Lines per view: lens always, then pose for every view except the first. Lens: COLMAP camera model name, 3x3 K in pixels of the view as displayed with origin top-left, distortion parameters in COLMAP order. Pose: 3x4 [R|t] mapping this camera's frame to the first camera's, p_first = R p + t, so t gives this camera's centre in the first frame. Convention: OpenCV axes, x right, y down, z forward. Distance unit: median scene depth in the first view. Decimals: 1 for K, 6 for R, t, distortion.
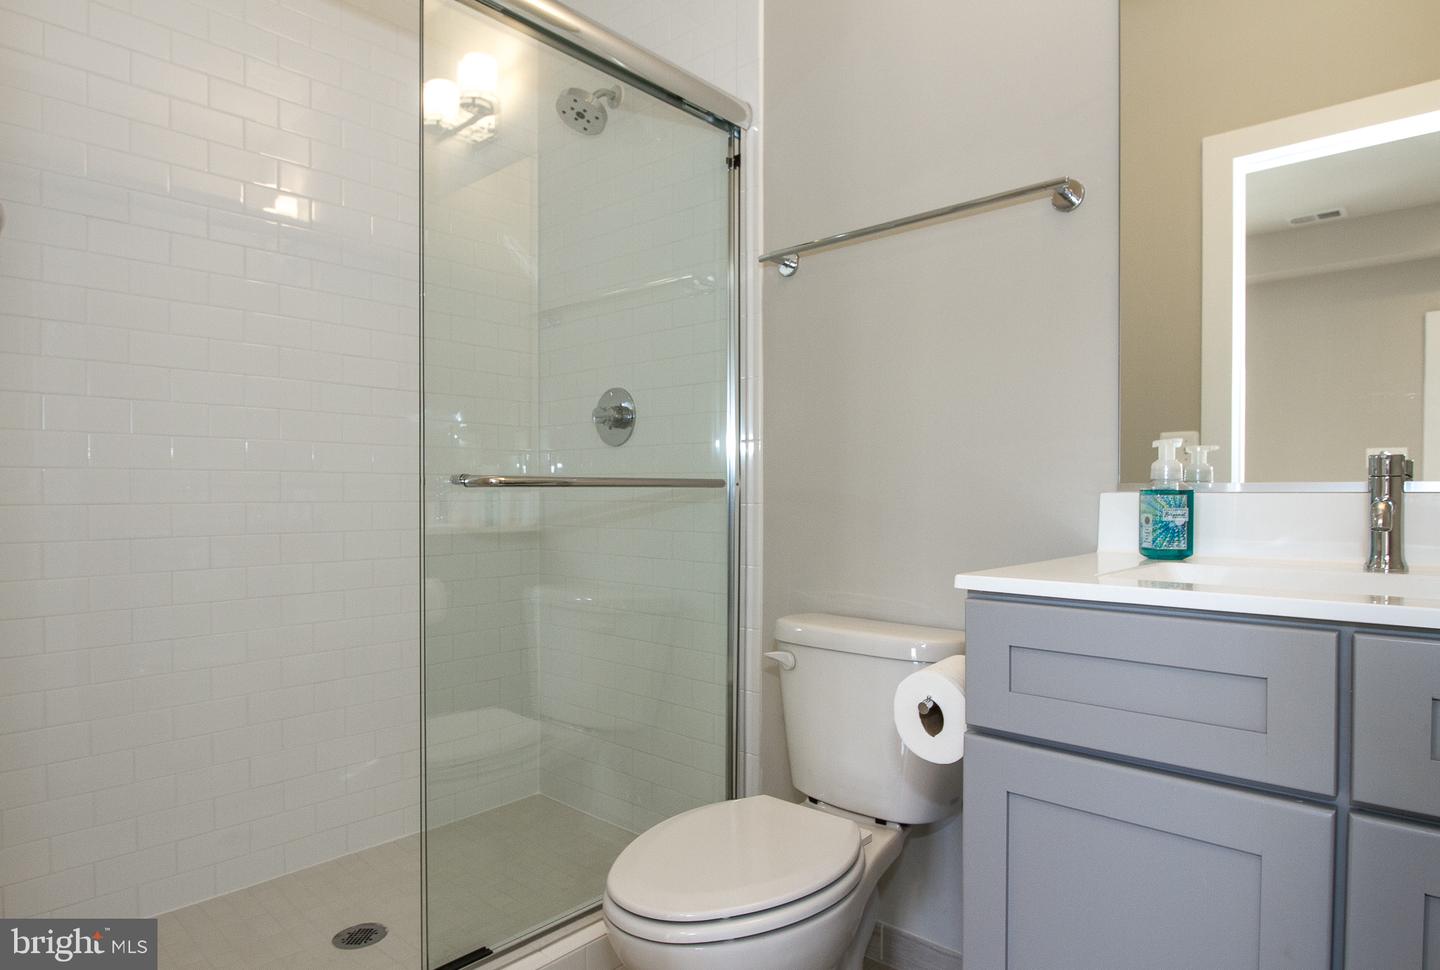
lens RADIAL K [[824.7, 0, 727.6], [0, 824.7, 516.8], [0, 0, 1]] dist [0.004241, -0.026613]
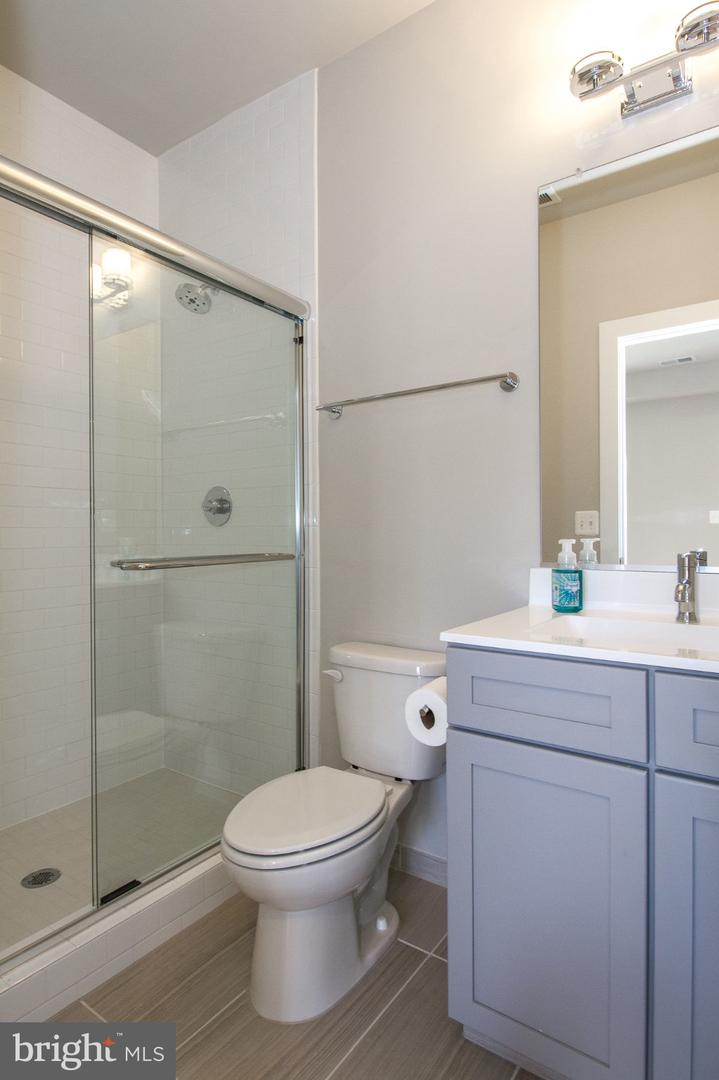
lens RADIAL K [[593.3, 0, 359.5], [0, 593.3, 540.0], [0, 0, 1]] dist [-0.006518, -0.001306]
pose [[0.993186, -0.006937, 0.116335, -0.012904], [0.008877, 0.999830, -0.016167, -0.059745], [-0.116203, 0.017090, 0.993078, -0.100503]]
